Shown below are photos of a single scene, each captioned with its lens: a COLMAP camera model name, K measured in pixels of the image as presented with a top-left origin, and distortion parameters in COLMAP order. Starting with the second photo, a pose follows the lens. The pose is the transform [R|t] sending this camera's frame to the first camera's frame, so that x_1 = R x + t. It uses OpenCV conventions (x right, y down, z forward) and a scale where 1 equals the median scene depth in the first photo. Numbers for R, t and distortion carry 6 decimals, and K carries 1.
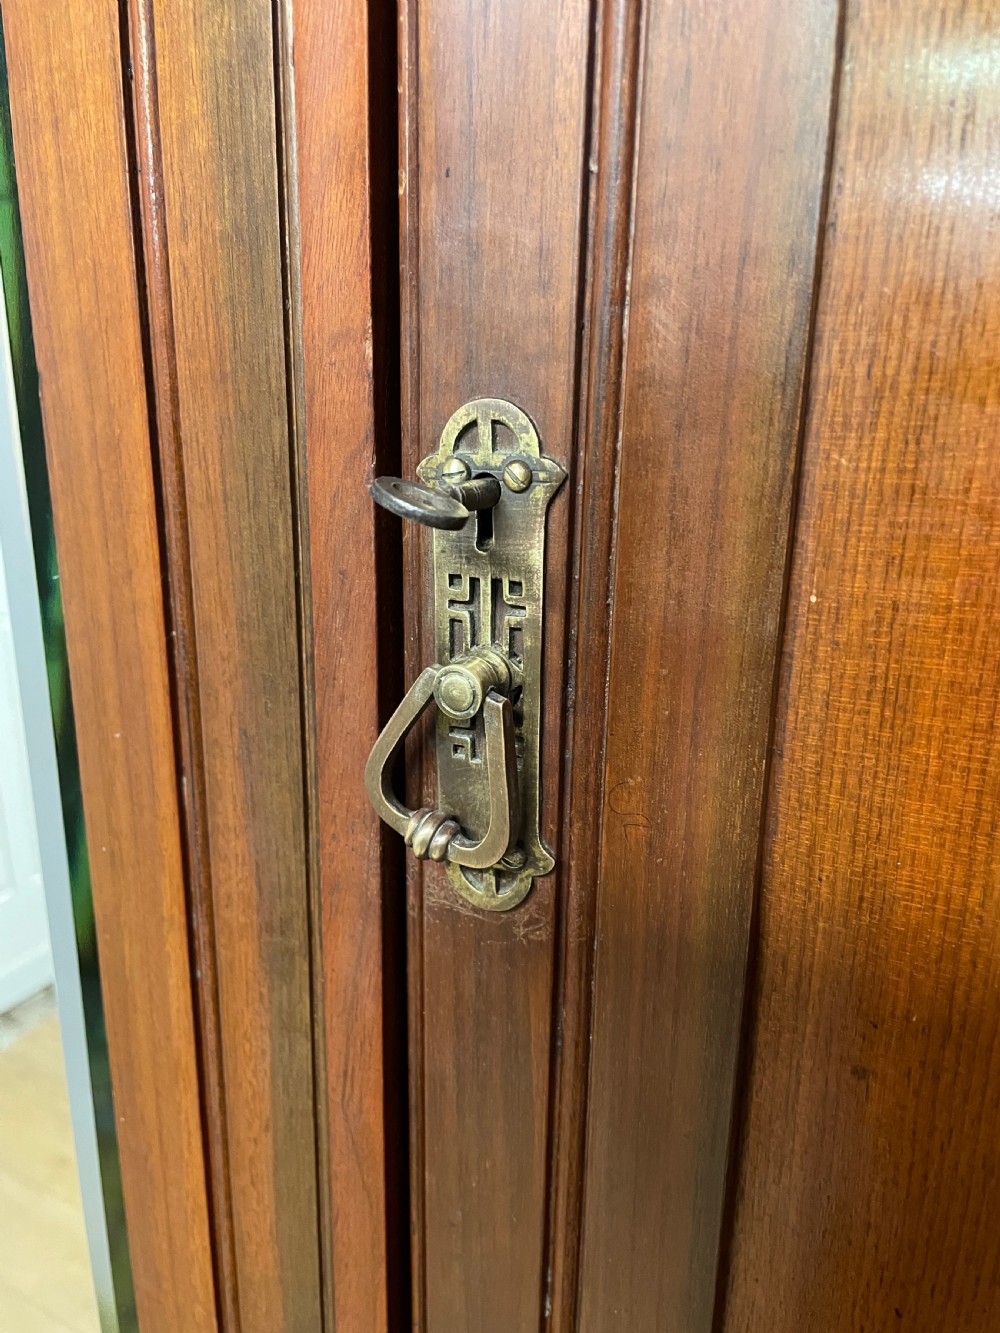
lens RADIAL K [[1013.2, 0, 489.7], [0, 1013.2, 665.2], [0, 0, 1]] dist [0.076432, -0.094826]
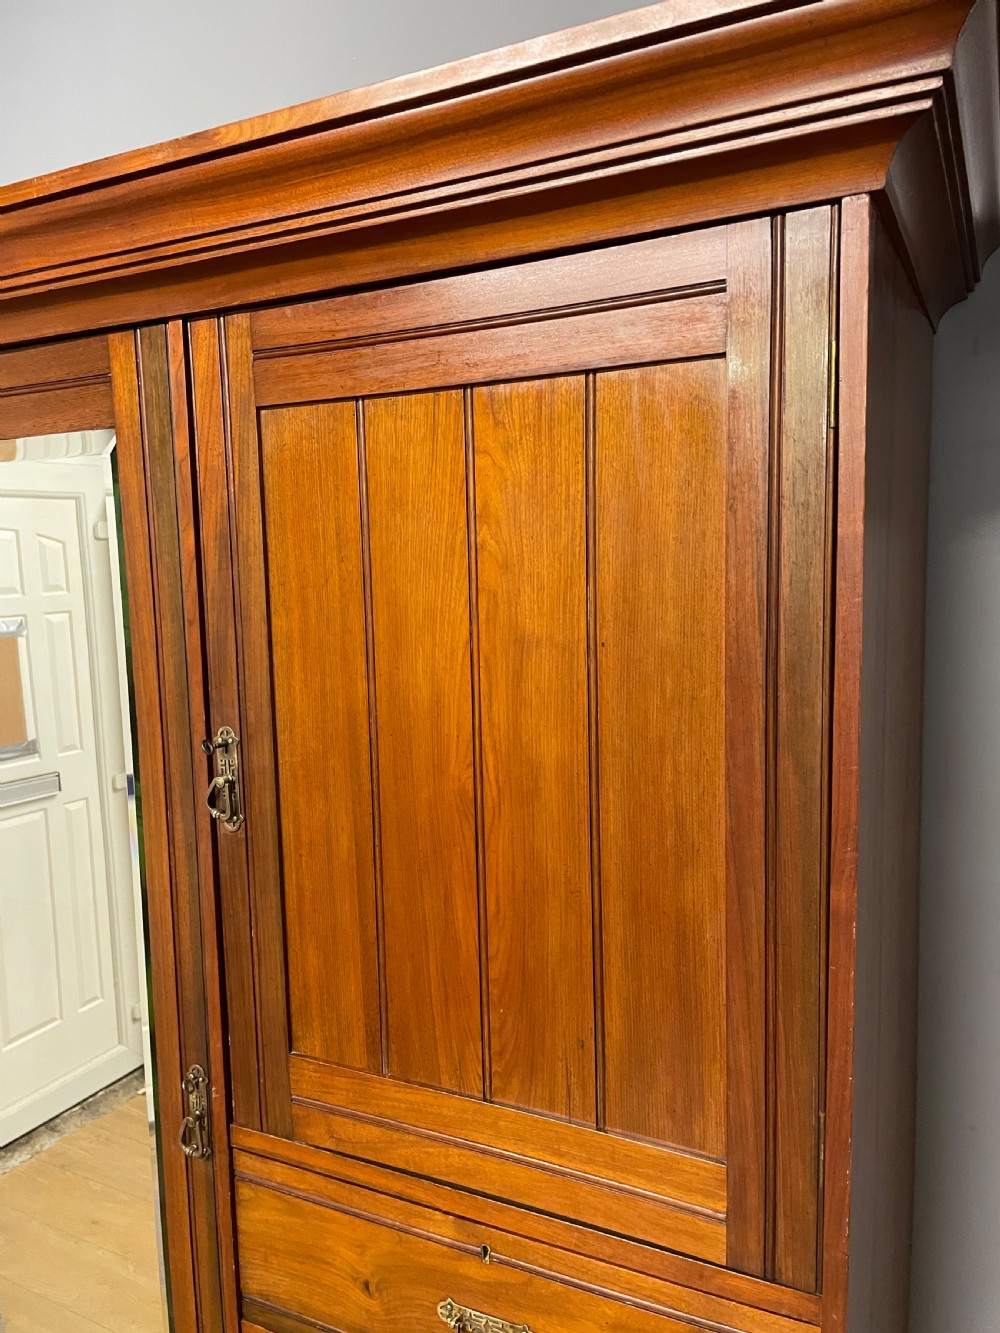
lens RADIAL K [[1005.6, 0, 500.3], [0, 1005.6, 676.4], [0, 0, 1]] dist [0.090662, -0.106994]
pose [[0.999324, -0.035657, -0.008943, 1.385604], [0.033773, 0.986587, -0.159704, 0.344634], [0.014518, 0.159294, 0.987124, -3.933338]]
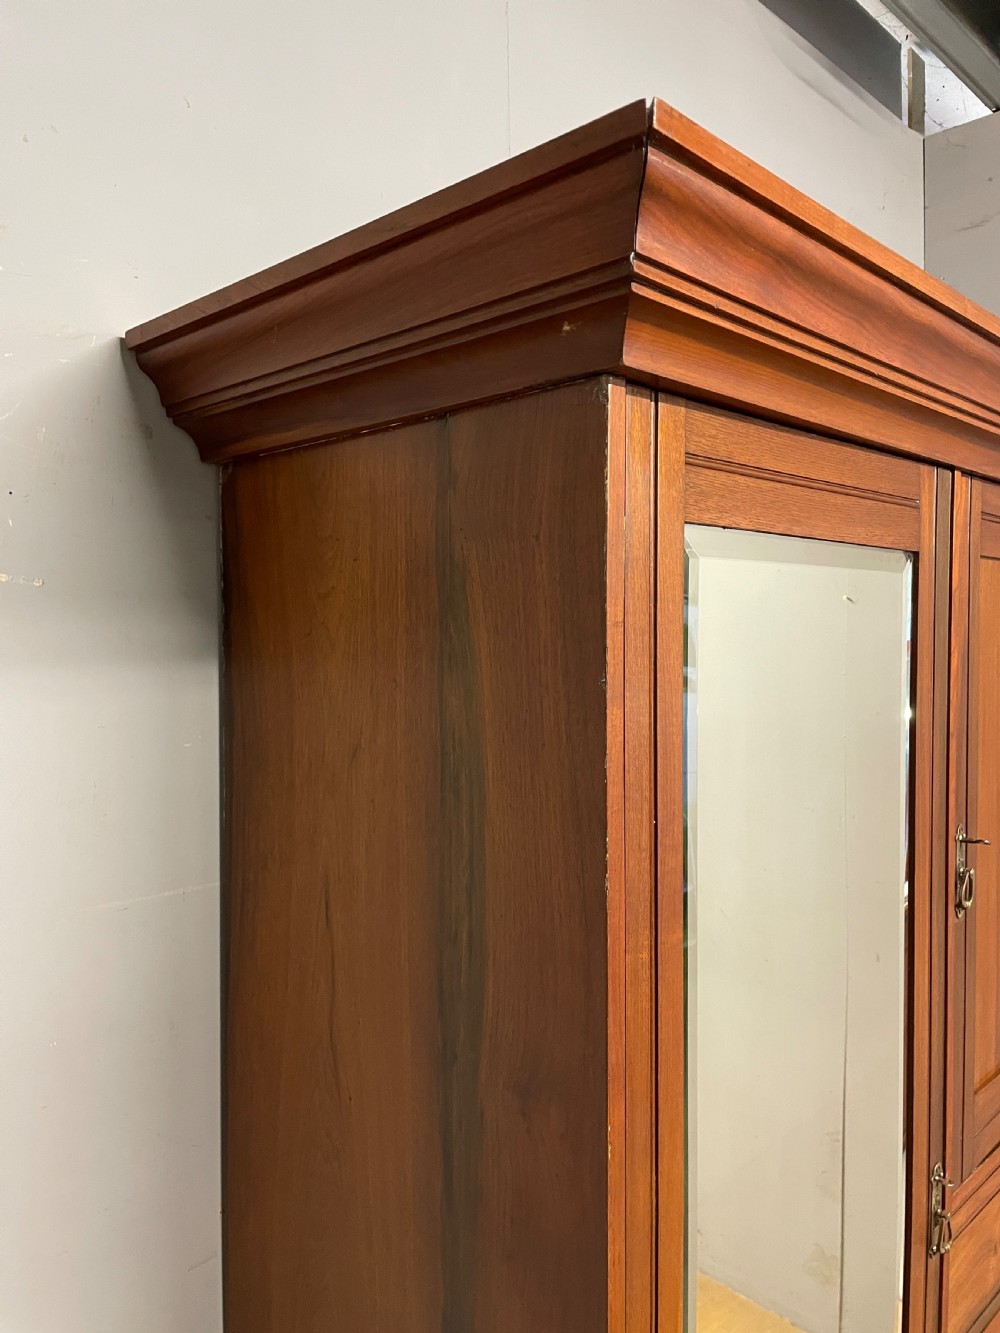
lens RADIAL K [[1005.4, 0, 496.1], [0, 1005.4, 671.4], [0, 0, 1]] dist [0.094591, -0.118930]
pose [[0.307507, -0.047265, 0.950371, -6.081962], [0.266535, 0.963062, -0.038345, -1.519369], [-0.913454, 0.265098, 0.308747, 1.317652]]
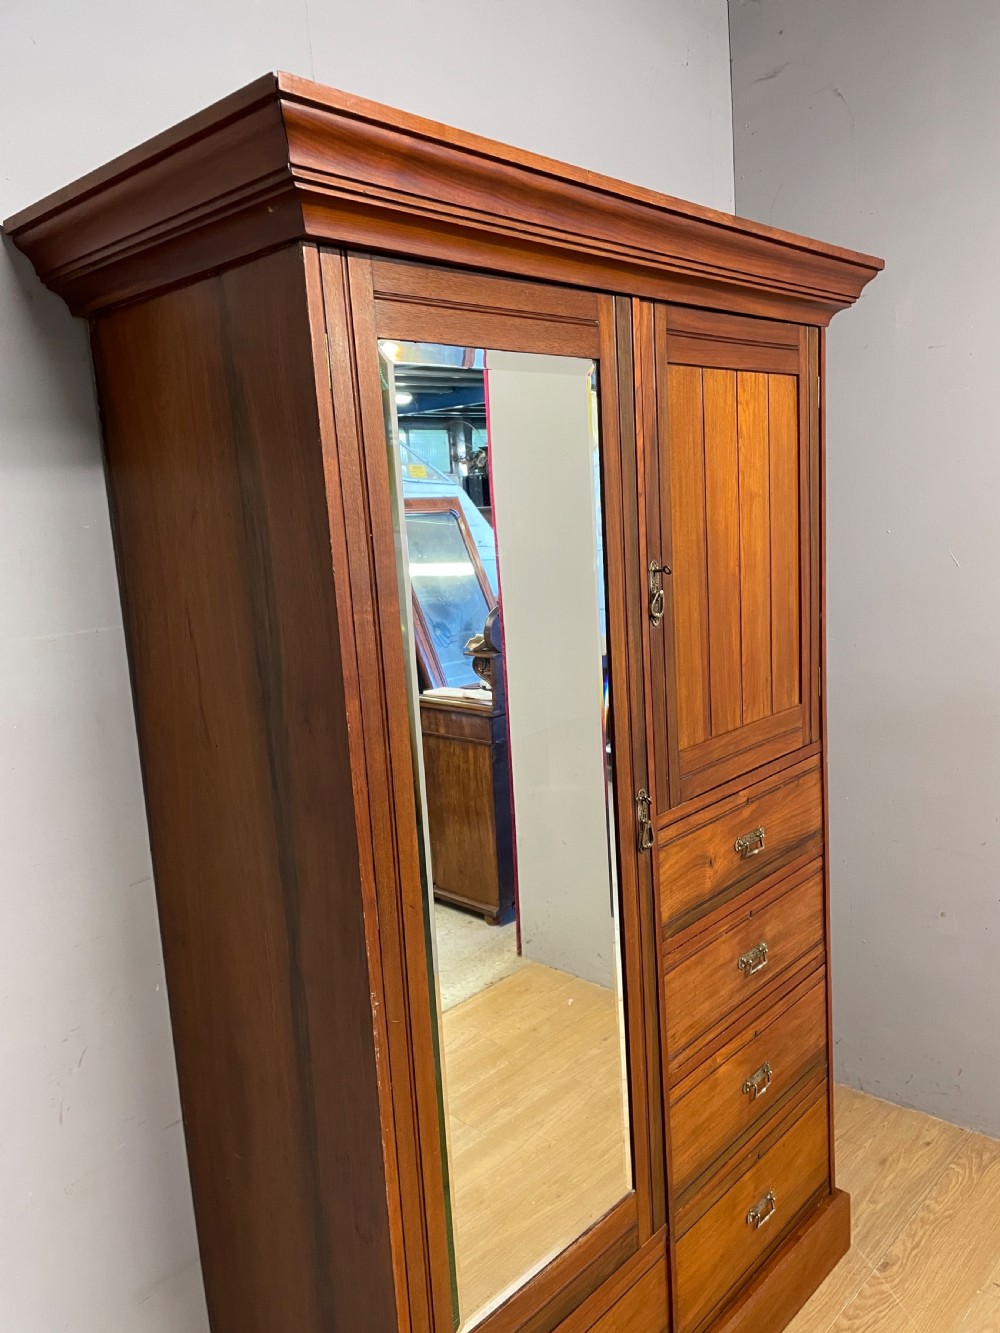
lens RADIAL K [[1005.4, 0, 511.9], [0, 1005.4, 673.4], [0, 0, 1]] dist [0.094591, -0.118930]
pose [[0.272552, -0.188929, 0.943409, -7.882465], [0.323352, 0.941485, 0.095127, -0.518844], [-0.906178, 0.279126, 0.317695, -0.301109]]
